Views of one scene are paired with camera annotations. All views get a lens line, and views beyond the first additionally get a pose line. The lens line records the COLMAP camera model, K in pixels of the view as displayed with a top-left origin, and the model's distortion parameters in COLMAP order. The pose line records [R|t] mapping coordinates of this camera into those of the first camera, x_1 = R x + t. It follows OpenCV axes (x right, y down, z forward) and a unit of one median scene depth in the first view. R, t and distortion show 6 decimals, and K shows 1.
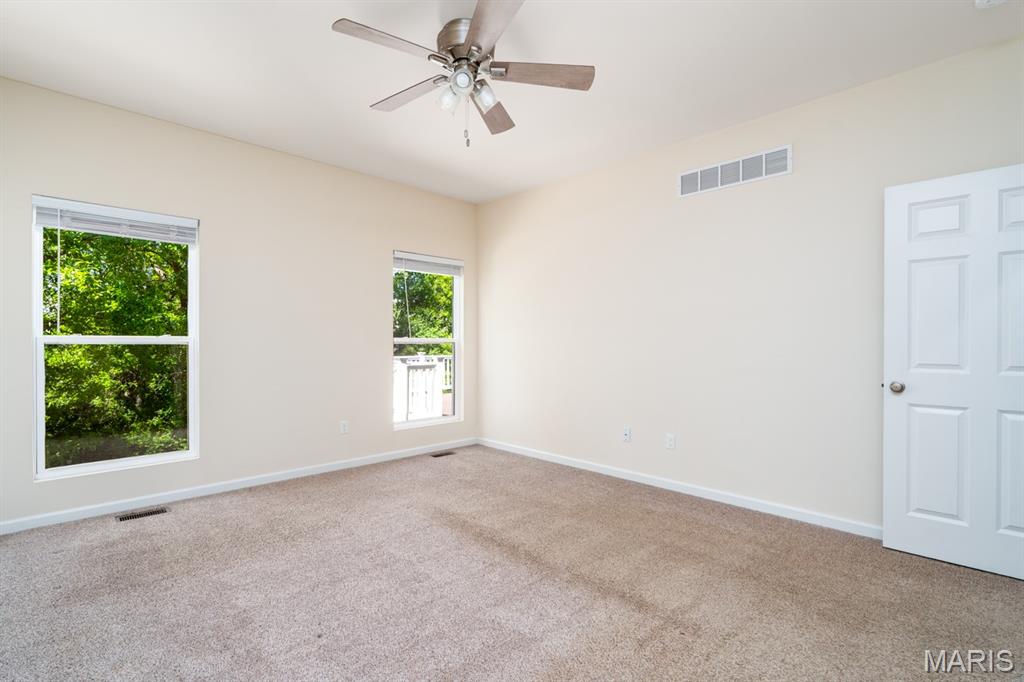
lens RADIAL K [[468.5, 0, 517.6], [0, 468.5, 342.8], [0, 0, 1]] dist [-0.002601, 0.001704]
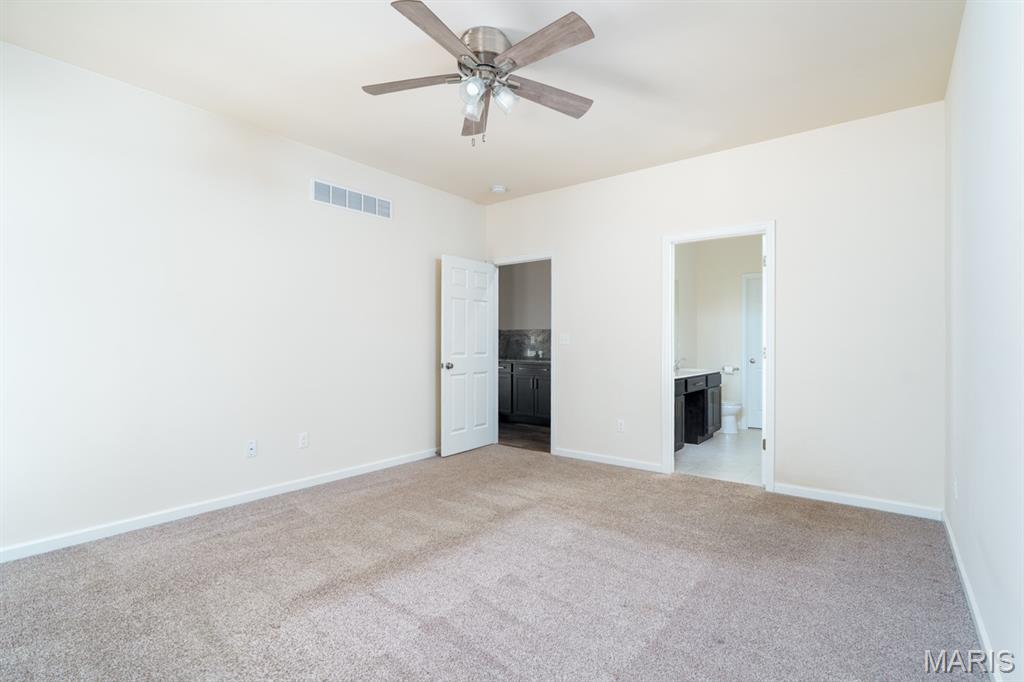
lens RADIAL K [[468.5, 0, 517.4], [0, 468.5, 341.1], [0, 0, 1]] dist [-0.002601, 0.001704]
pose [[-0.101523, -0.006694, 0.994811, -1.033482], [-0.006522, 0.999960, 0.006063, -0.015406], [-0.994812, -0.005872, -0.101563, 0.927572]]
